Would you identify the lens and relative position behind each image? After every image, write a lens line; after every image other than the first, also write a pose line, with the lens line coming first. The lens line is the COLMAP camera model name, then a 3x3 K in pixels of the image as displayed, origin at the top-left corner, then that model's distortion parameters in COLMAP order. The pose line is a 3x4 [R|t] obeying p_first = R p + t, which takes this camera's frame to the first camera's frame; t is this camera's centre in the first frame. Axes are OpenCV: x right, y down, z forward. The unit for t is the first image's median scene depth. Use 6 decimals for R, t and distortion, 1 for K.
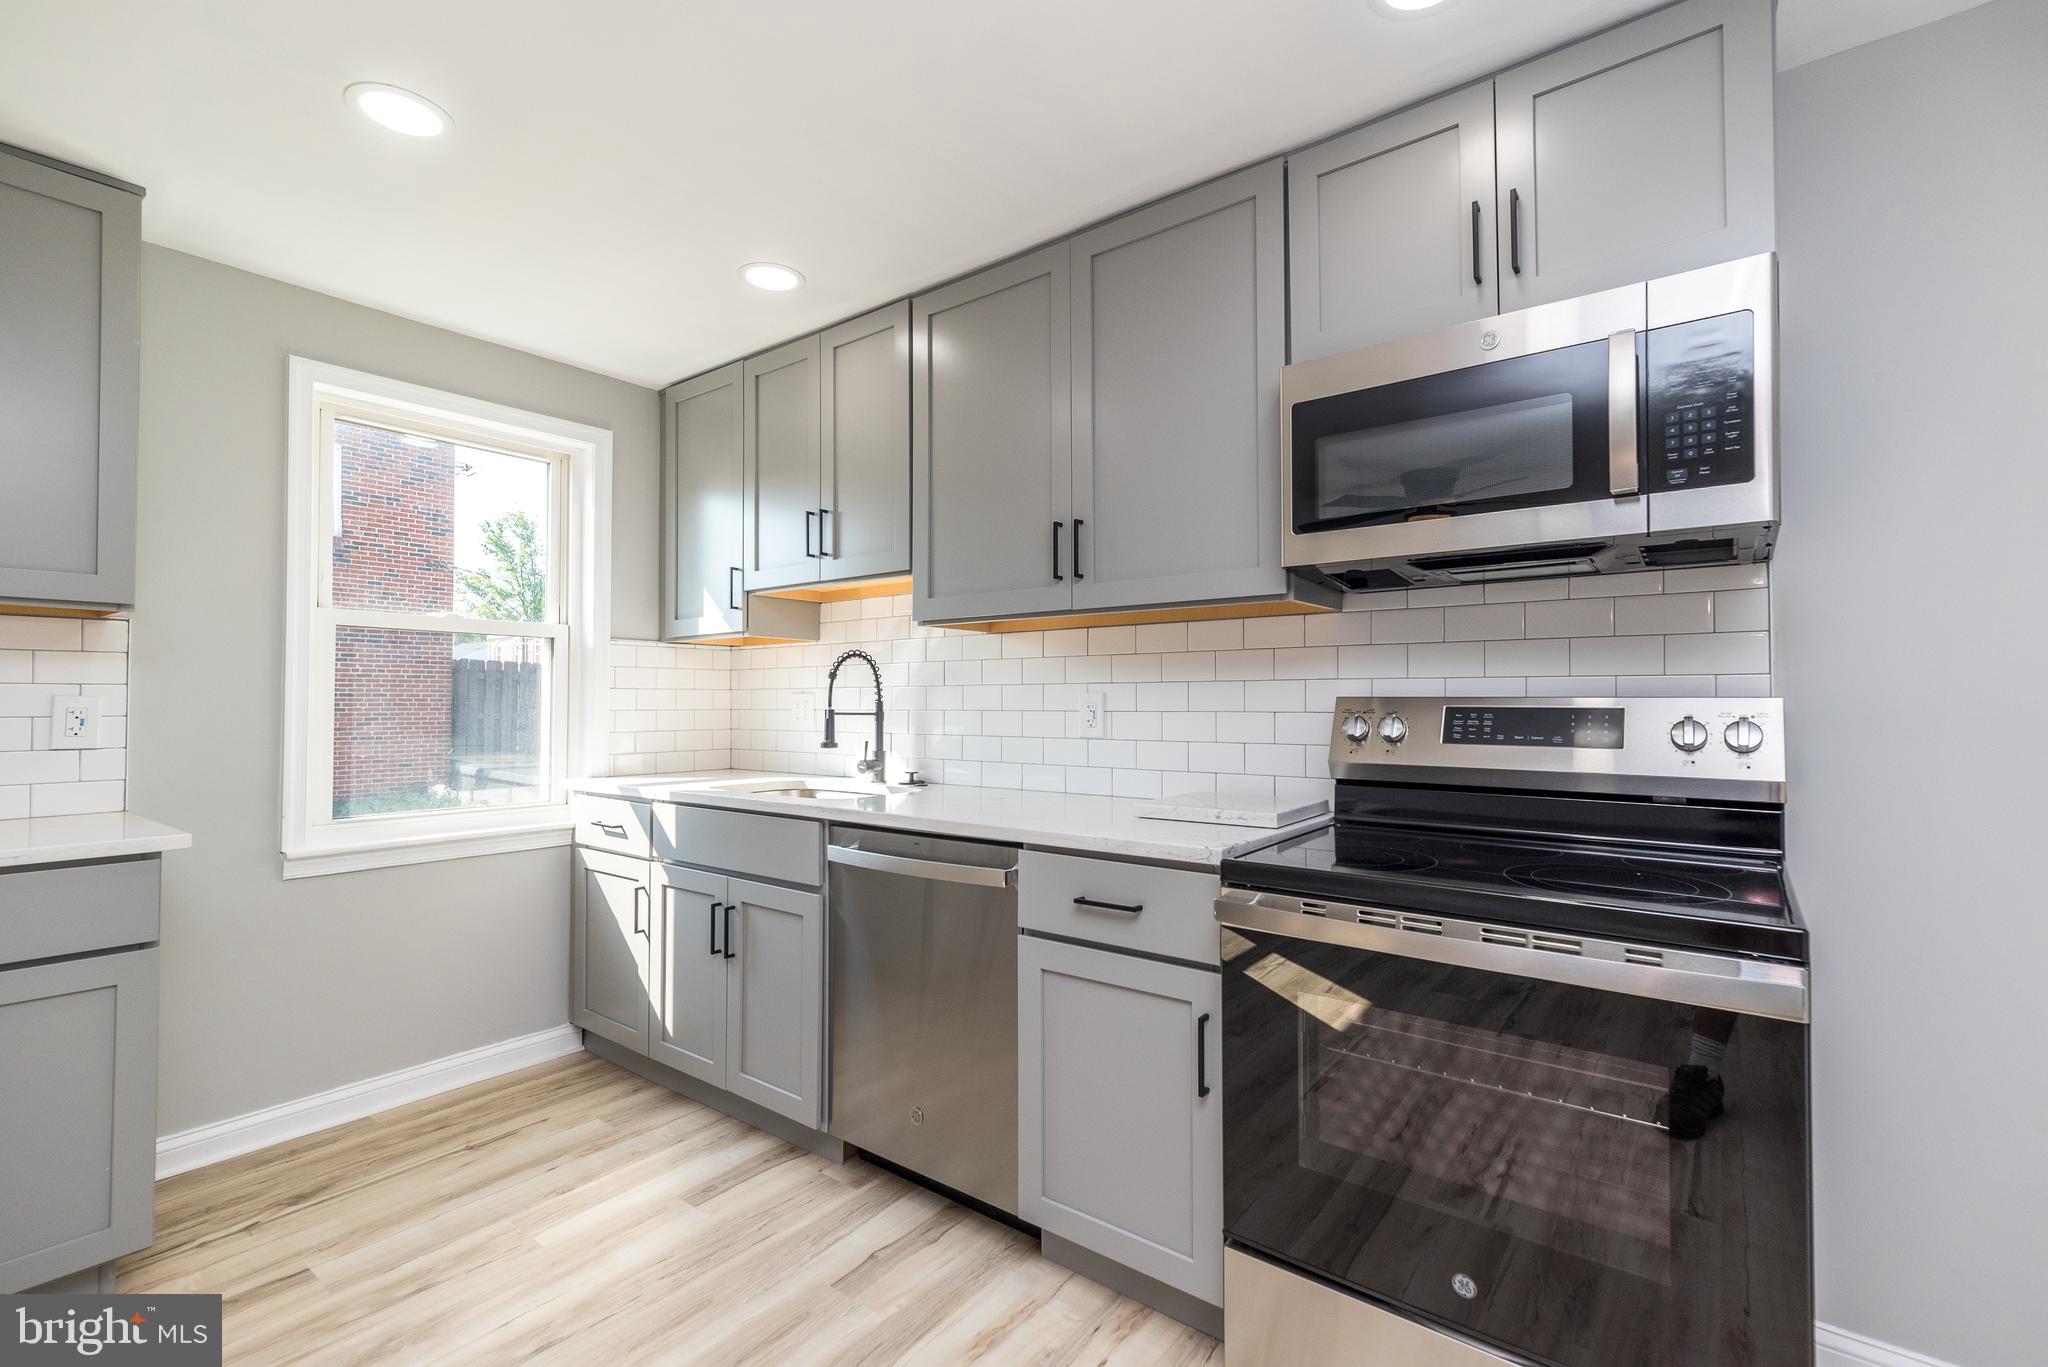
lens RADIAL K [[898.7, 0, 1027.0], [0, 898.7, 688.5], [0, 0, 1]] dist [0.007999, -0.000249]
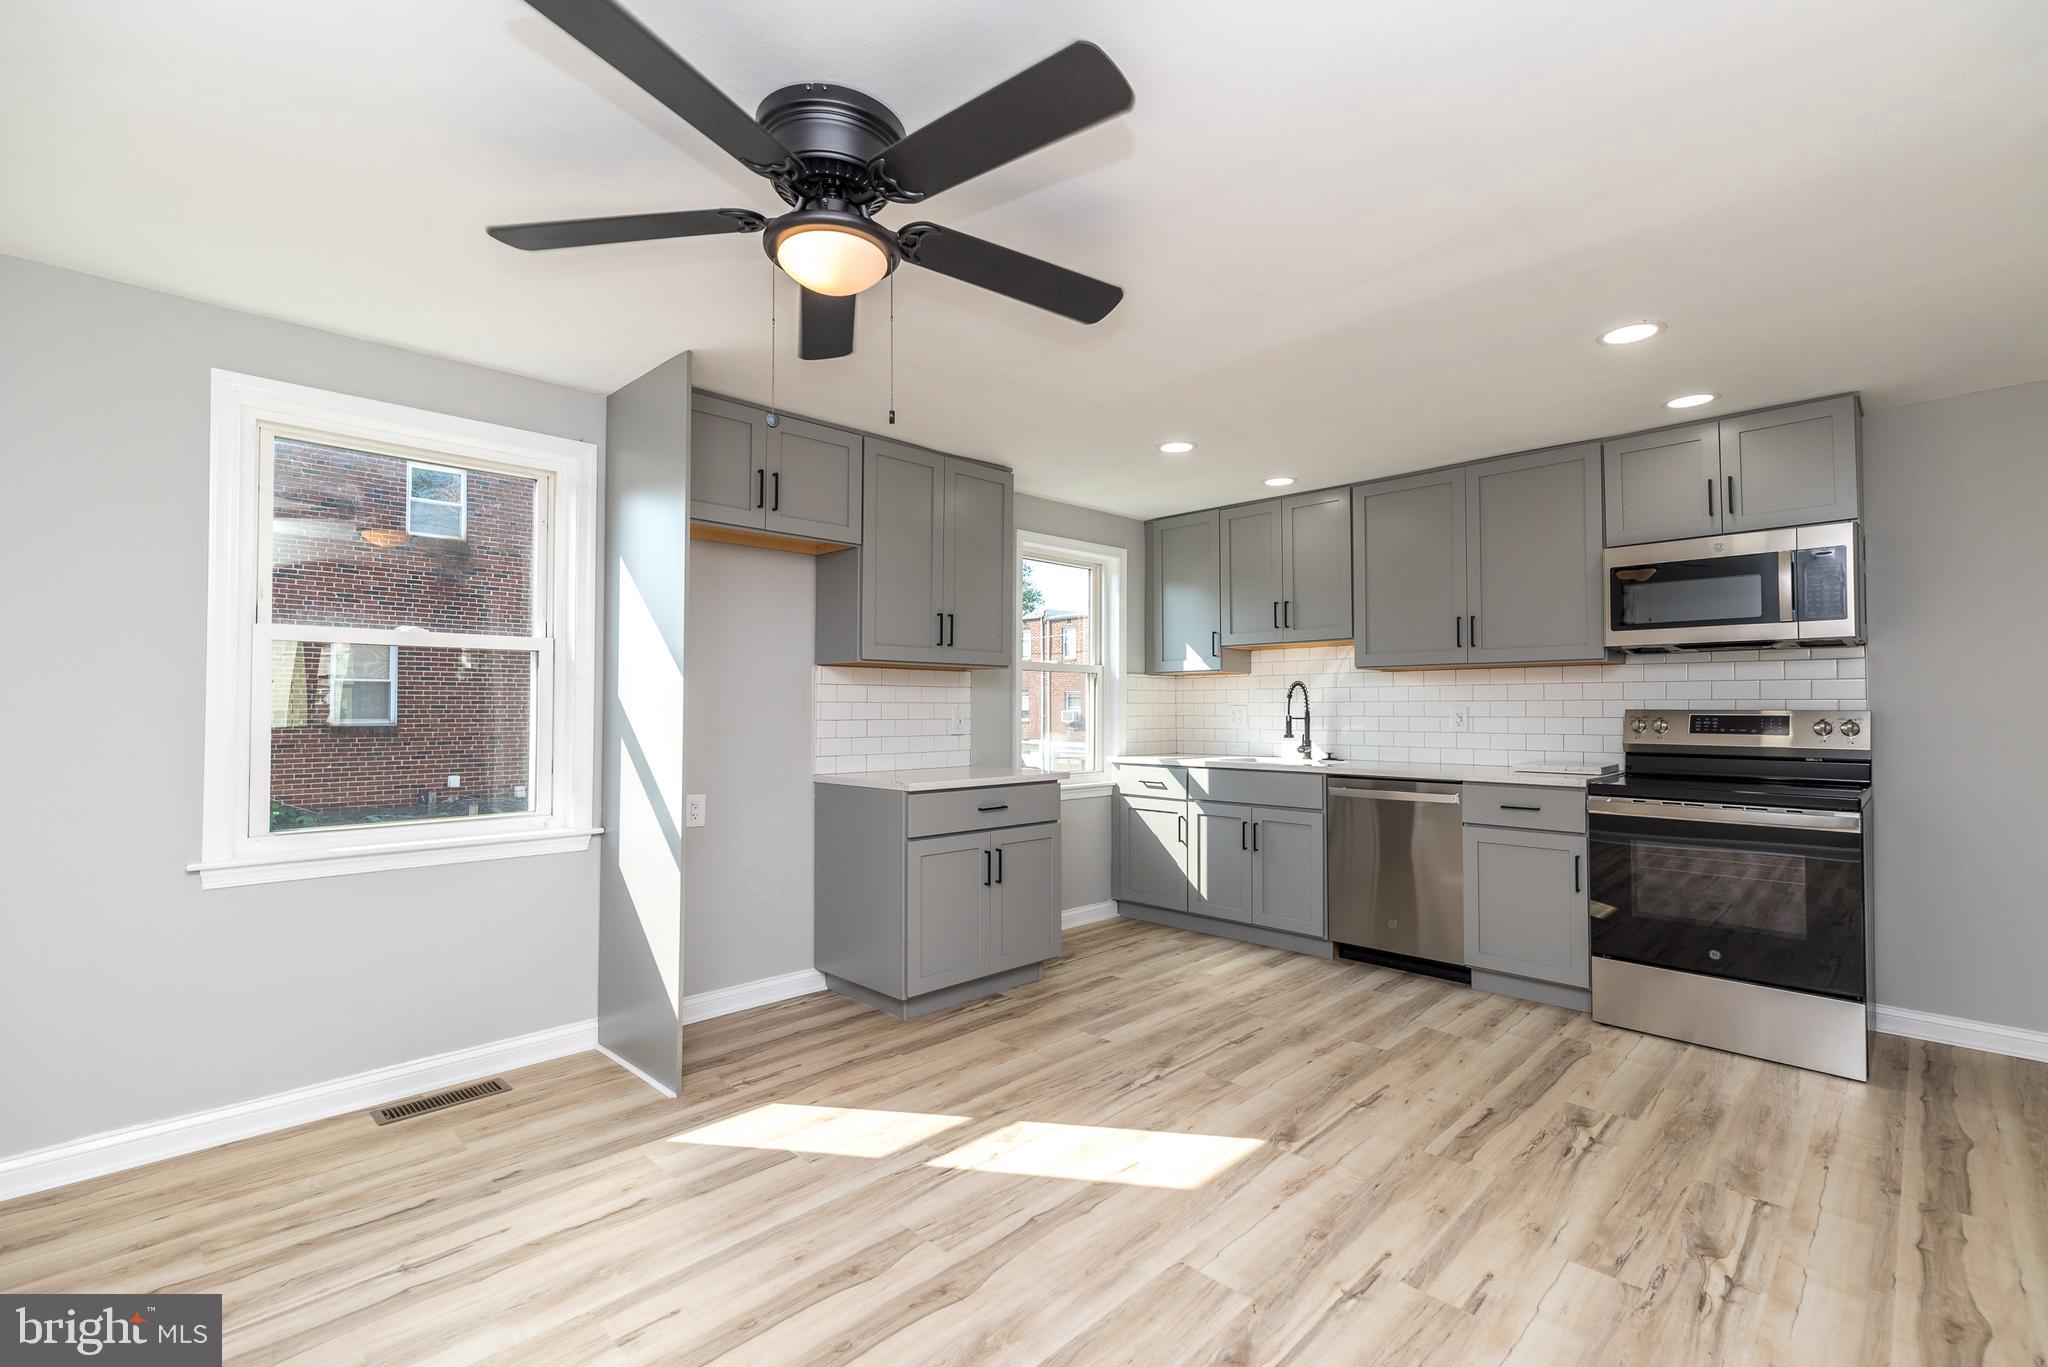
lens RADIAL K [[908.0, 0, 1031.4], [0, 908.0, 689.3], [0, 0, 1]] dist [0.012258, -0.000346]
pose [[0.991155, -0.002573, -0.132685, -0.513119], [0.001751, 0.999979, -0.006314, -0.018941], [0.132698, 0.006026, 0.991138, -0.860178]]
